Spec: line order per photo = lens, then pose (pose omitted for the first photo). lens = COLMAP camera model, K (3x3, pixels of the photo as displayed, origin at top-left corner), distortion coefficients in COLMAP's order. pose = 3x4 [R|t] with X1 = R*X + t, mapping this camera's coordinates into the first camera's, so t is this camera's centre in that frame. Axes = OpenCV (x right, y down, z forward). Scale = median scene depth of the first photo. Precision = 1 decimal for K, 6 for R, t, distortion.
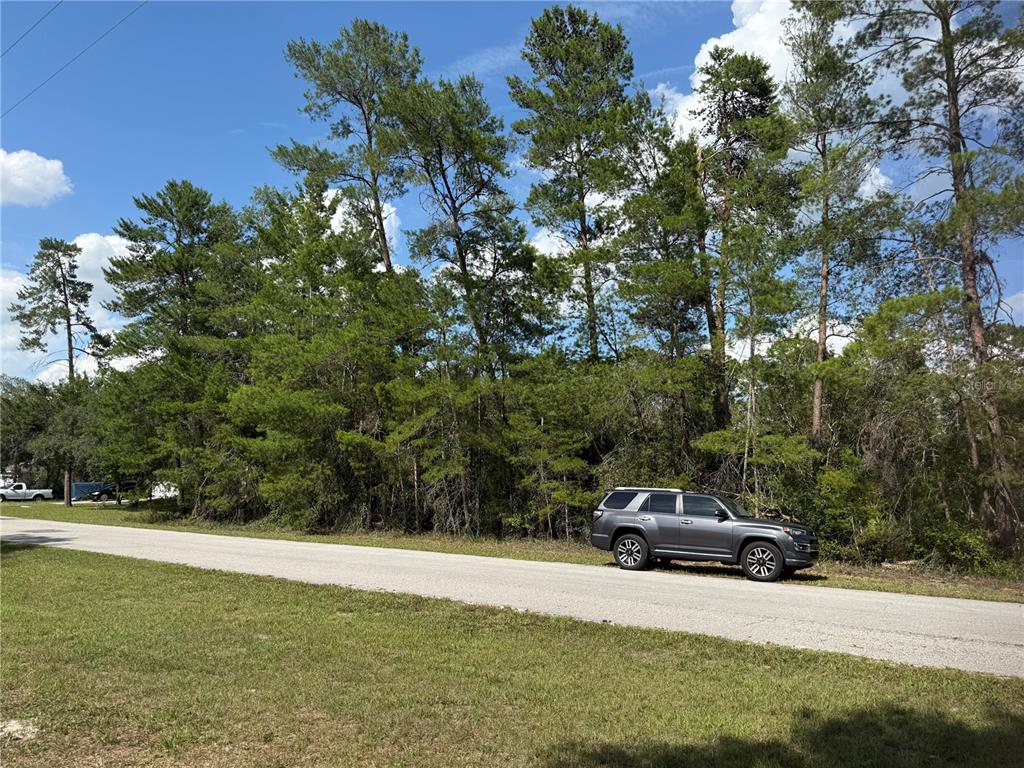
lens RADIAL K [[722.2, 0, 502.6], [0, 722.2, 382.9], [0, 0, 1]] dist [0.050403, -0.062058]
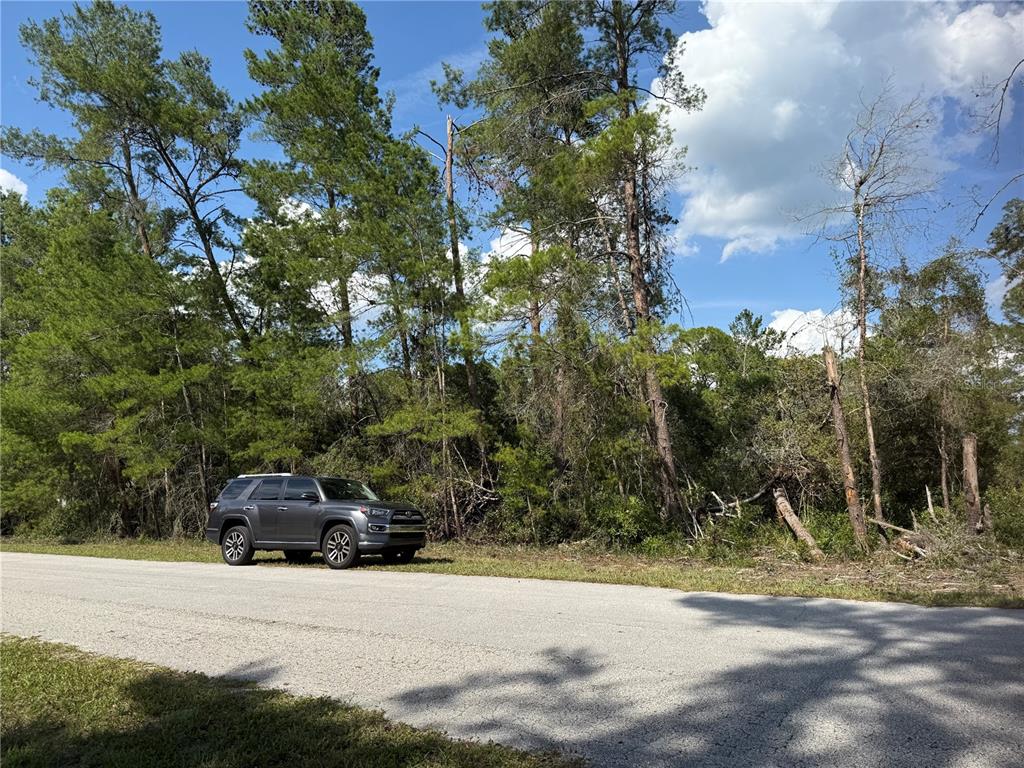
lens RADIAL K [[722.2, 0, 510.8], [0, 722.2, 380.2], [0, 0, 1]] dist [0.050403, -0.062058]
pose [[0.998895, -0.039578, 0.025330, 0.459862], [0.039870, 0.999143, -0.011117, 0.045397], [-0.024869, 0.012115, 0.999617, 0.066804]]
